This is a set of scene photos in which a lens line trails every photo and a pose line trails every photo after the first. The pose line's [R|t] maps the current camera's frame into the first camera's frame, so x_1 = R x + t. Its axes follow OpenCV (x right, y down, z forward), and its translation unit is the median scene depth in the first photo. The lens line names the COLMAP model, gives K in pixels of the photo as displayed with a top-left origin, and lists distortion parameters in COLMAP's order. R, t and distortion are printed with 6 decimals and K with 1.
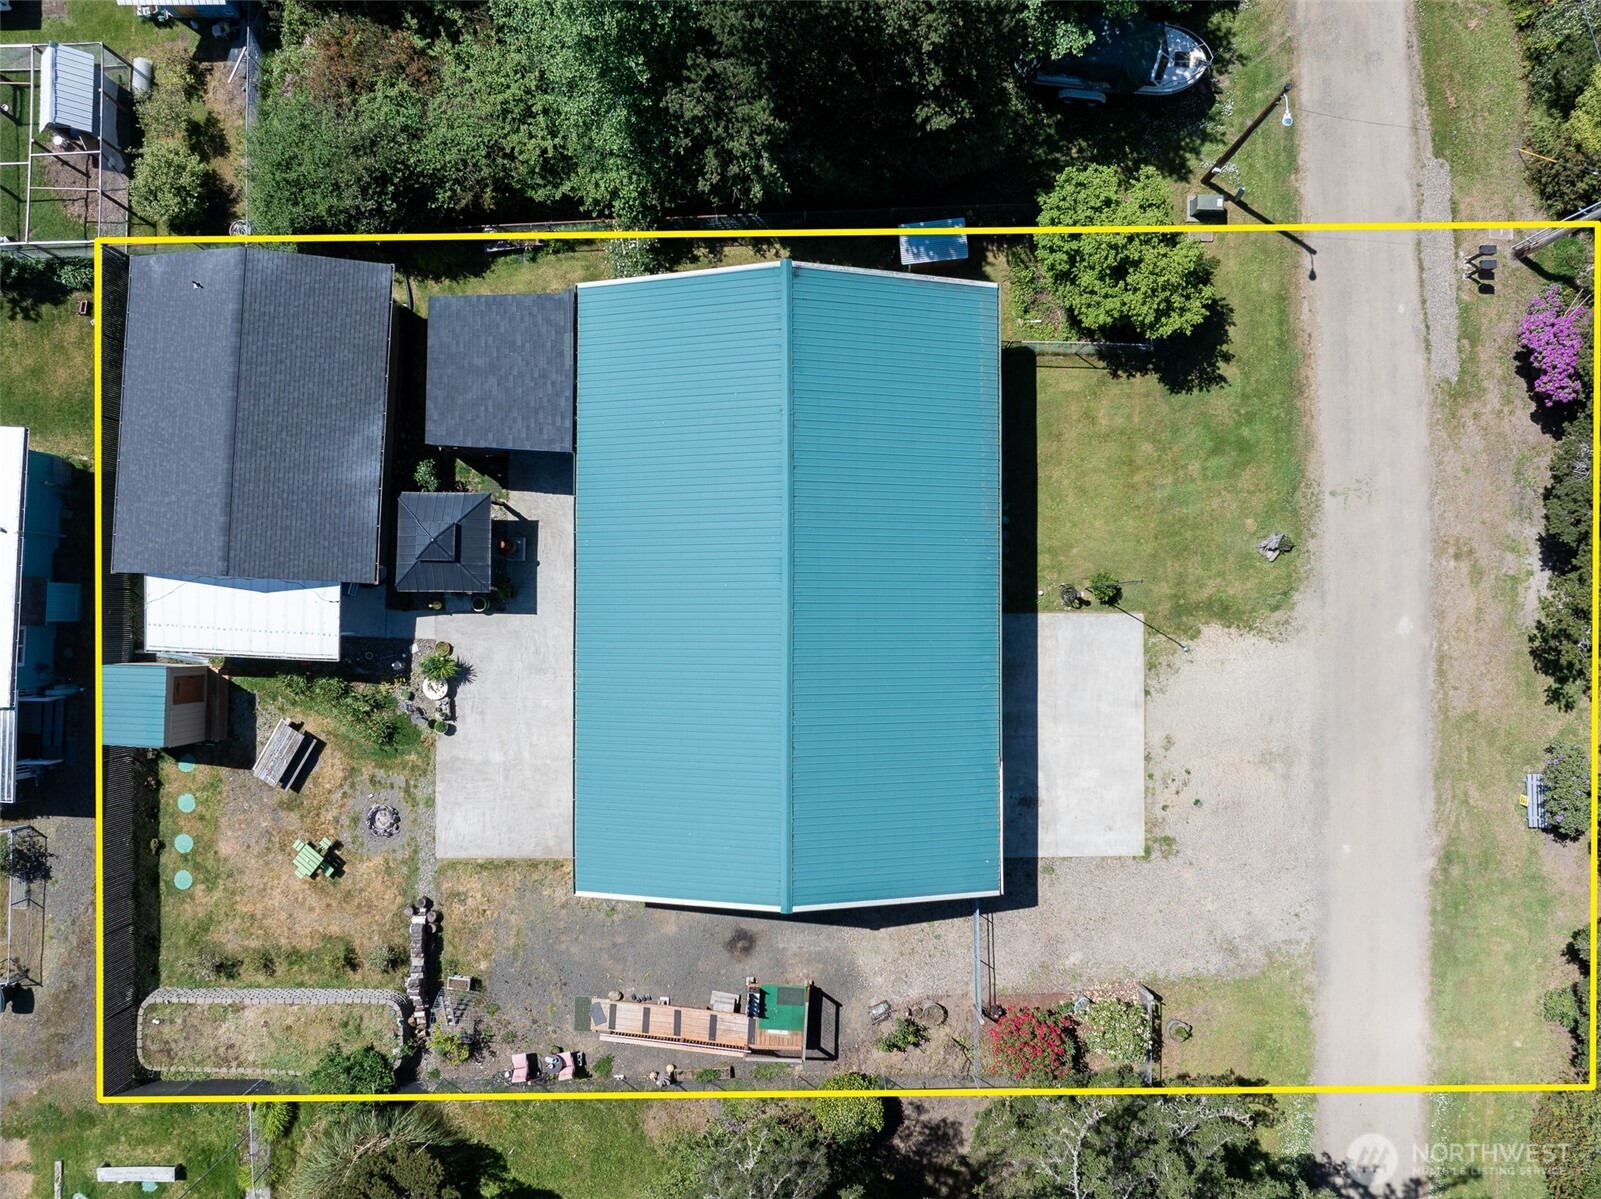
lens RADIAL K [[1116.4, 0, 808.5], [0, 1116.4, 628.3], [0, 0, 1]] dist [-0.028315, 0.003371]
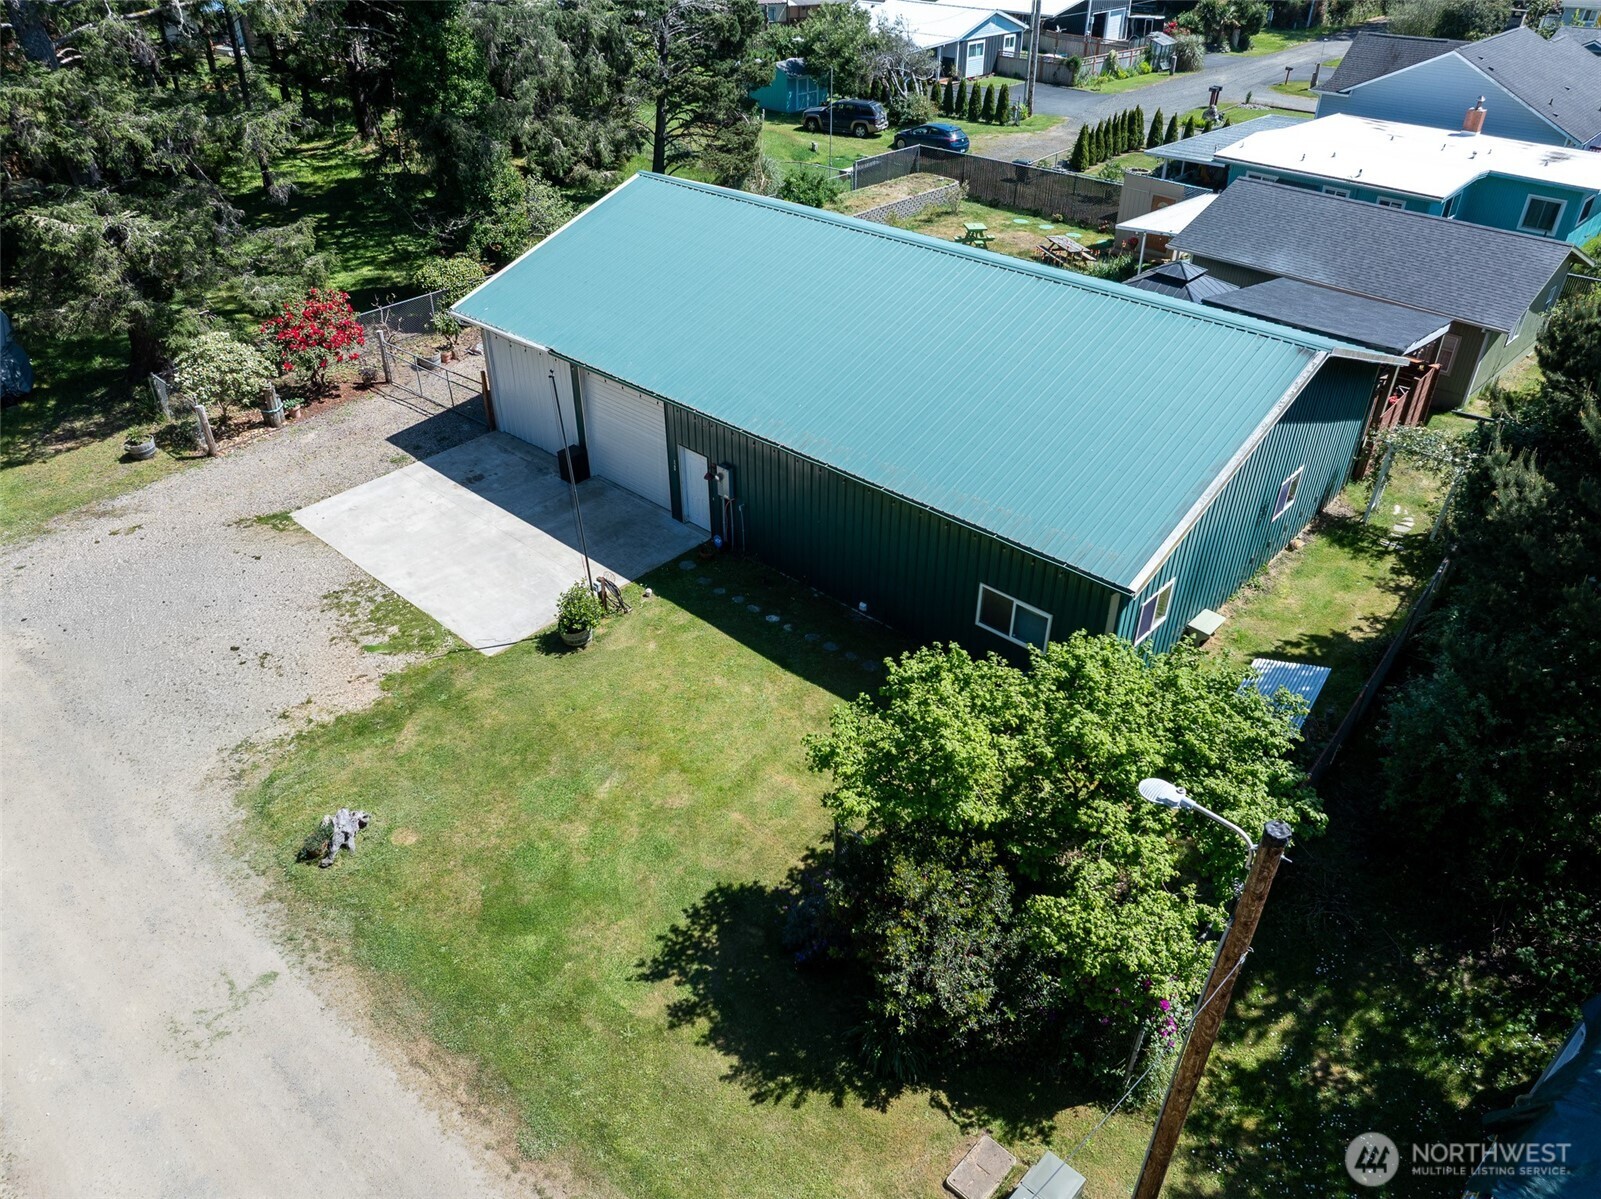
lens RADIAL K [[1116.4, 0, 808.5], [0, 1116.4, 628.3], [0, 0, 1]] dist [-0.028315, 0.003371]
pose [[-0.672365, 0.425592, -0.605637, 0.530086], [-0.740185, -0.378622, 0.555672, -0.448010], [0.007182, 0.821898, 0.569589, 0.659760]]
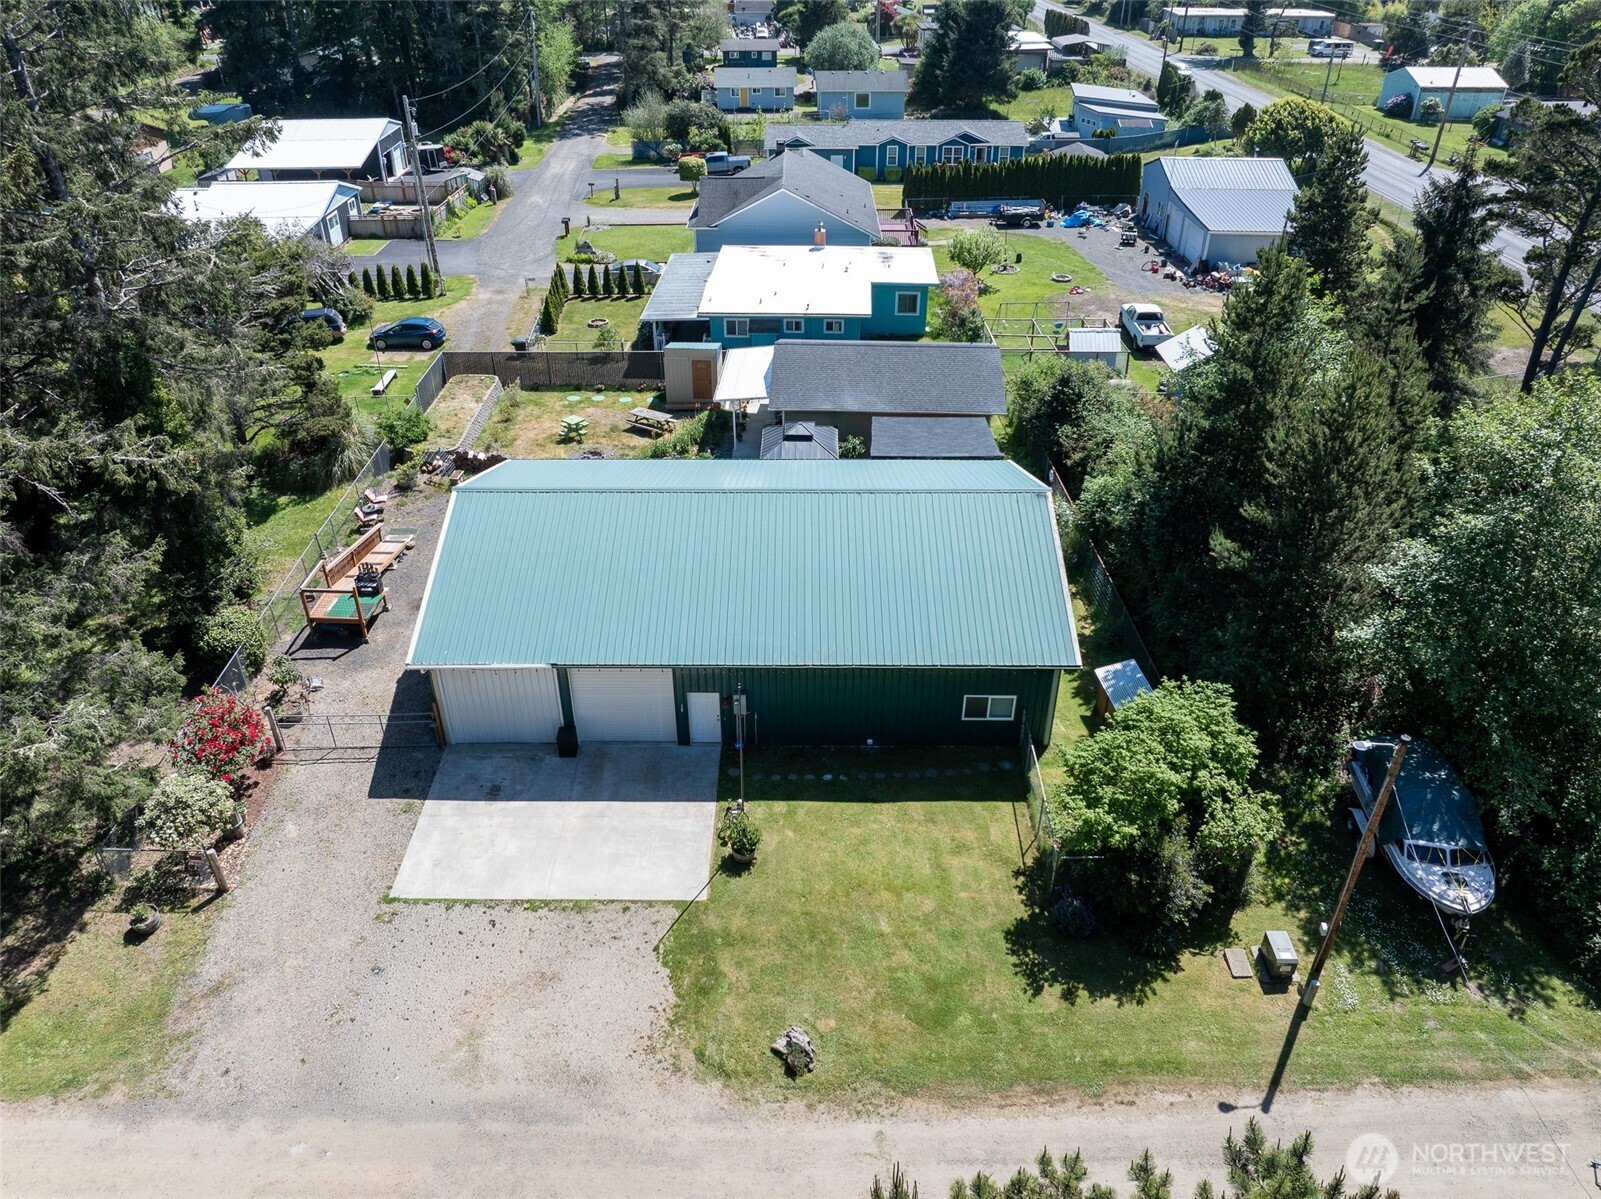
lens RADIAL K [[1116.4, 0, 808.5], [0, 1116.4, 628.3], [0, 0, 1]] dist [-0.028315, 0.003371]
pose [[-0.001604, 0.564430, -0.825479, 0.819320], [-0.999892, 0.011170, 0.009581, -0.091414], [0.014629, 0.825405, 0.564351, 0.419666]]
